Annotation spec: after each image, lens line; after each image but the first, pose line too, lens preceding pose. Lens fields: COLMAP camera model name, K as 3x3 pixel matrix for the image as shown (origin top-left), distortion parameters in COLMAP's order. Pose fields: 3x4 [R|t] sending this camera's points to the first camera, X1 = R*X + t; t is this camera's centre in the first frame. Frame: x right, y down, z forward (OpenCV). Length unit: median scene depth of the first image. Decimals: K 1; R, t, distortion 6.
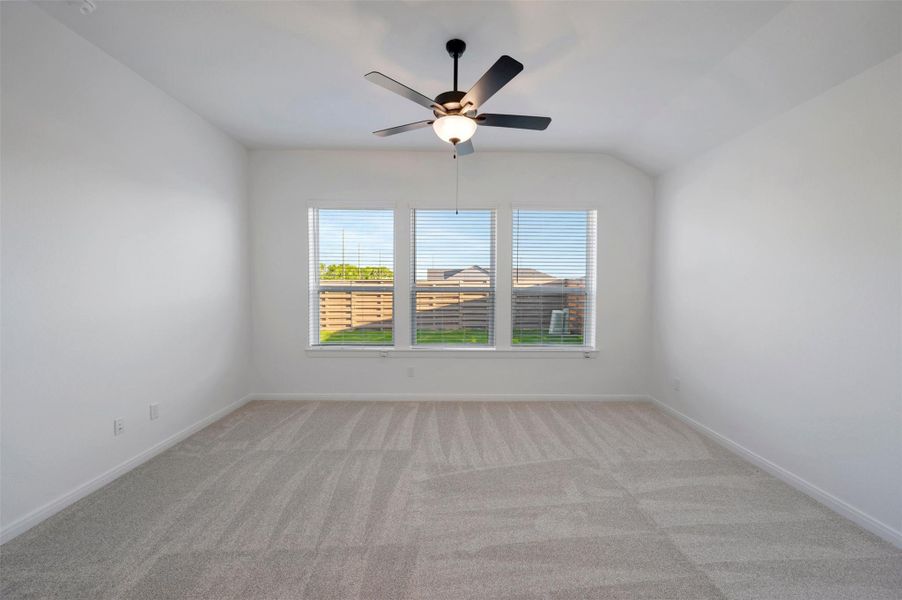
lens RADIAL K [[359.4, 0, 452.5], [0, 359.4, 301.2], [0, 0, 1]] dist [-0.001243, -0.000263]
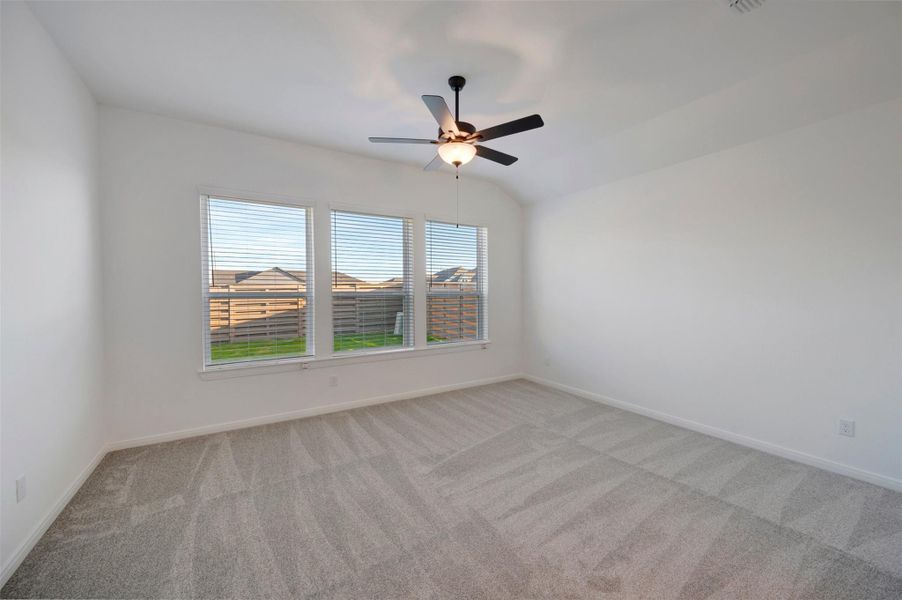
lens RADIAL K [[359.4, 0, 452.5], [0, 359.4, 301.2], [0, 0, 1]] dist [-0.001243, -0.000263]
pose [[0.849308, -0.022777, 0.527405, -0.341508], [0.028481, 0.999591, -0.002696, -0.003735], [-0.527128, 0.017311, 0.849610, 0.024666]]
